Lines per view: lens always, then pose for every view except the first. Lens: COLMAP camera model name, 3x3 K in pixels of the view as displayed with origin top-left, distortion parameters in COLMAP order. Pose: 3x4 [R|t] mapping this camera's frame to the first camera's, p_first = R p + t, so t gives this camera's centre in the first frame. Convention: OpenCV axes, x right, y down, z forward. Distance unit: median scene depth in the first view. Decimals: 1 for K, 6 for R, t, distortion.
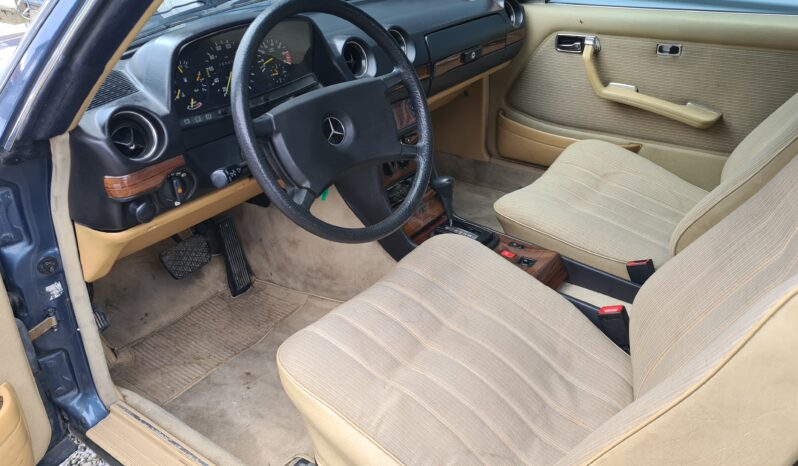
lens RADIAL K [[623.4, 0, 399.0], [0, 623.4, 233.0], [0, 0, 1]] dist [0.113372, -0.094408]
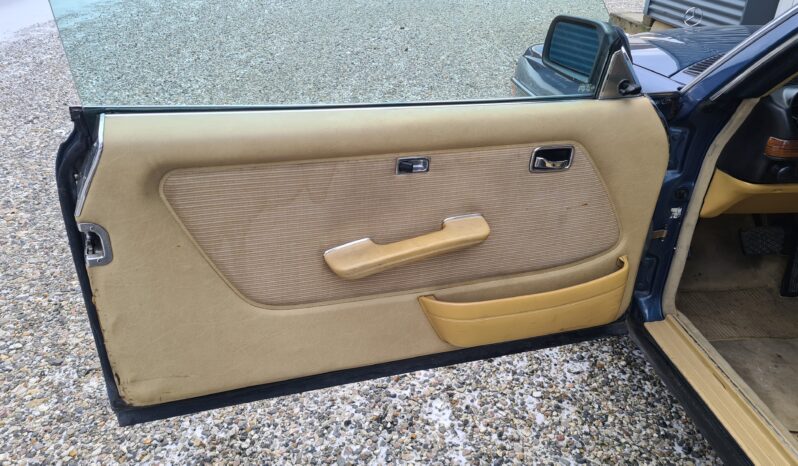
lens RADIAL K [[623.4, 0, 399.0], [0, 623.4, 233.0], [0, 0, 1]] dist [0.113372, -0.094408]
pose [[0.665503, 0.359873, -0.653909, -0.037306], [-0.384061, 0.916316, 0.113416, 0.198343], [0.640002, 0.175662, 0.748024, -0.358704]]
